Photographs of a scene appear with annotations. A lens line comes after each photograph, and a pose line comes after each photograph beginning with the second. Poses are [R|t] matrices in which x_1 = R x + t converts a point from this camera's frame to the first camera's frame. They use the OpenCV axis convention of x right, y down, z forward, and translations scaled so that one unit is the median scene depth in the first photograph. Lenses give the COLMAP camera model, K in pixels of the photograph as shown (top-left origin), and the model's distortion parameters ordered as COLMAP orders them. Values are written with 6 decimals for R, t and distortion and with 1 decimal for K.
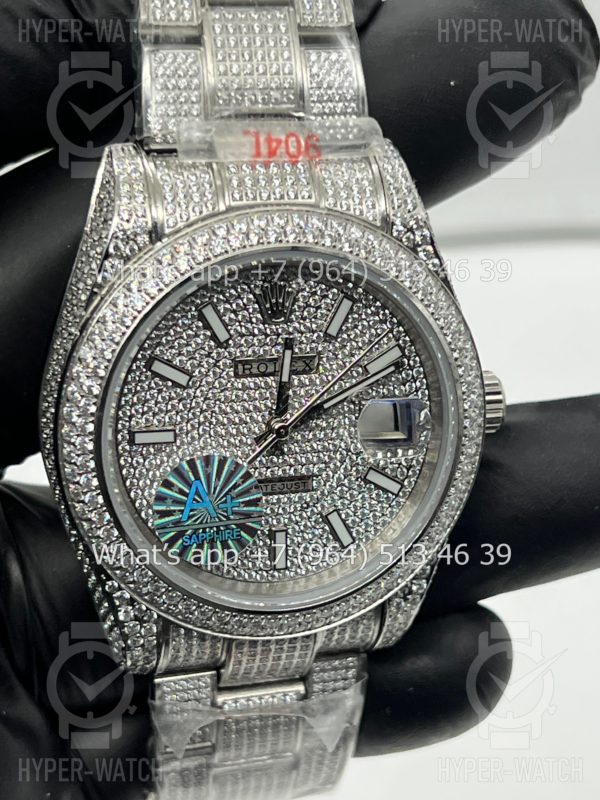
lens RADIAL K [[1812.6, 0, 300.0], [0, 1812.6, 400.0], [0, 0, 1]] dist [-0.374599, 0.407100]
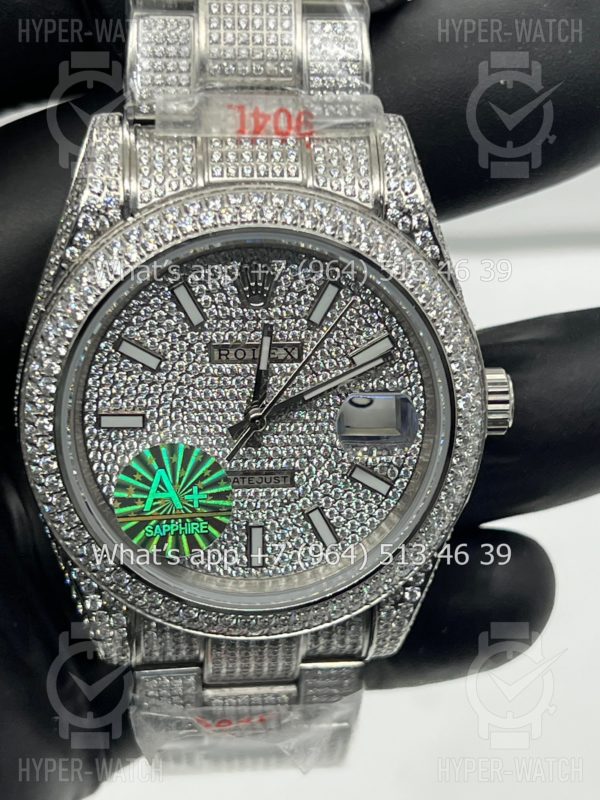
lens RADIAL K [[1812.6, 0, 300.0], [0, 1812.6, 400.0], [0, 0, 1]] dist [-0.374599, 0.407100]
pose [[0.988150, 0.051784, -0.144492, 0.148194], [-0.049271, 0.998566, 0.020919, -0.015108], [0.145369, -0.013552, 0.989285, 0.068764]]
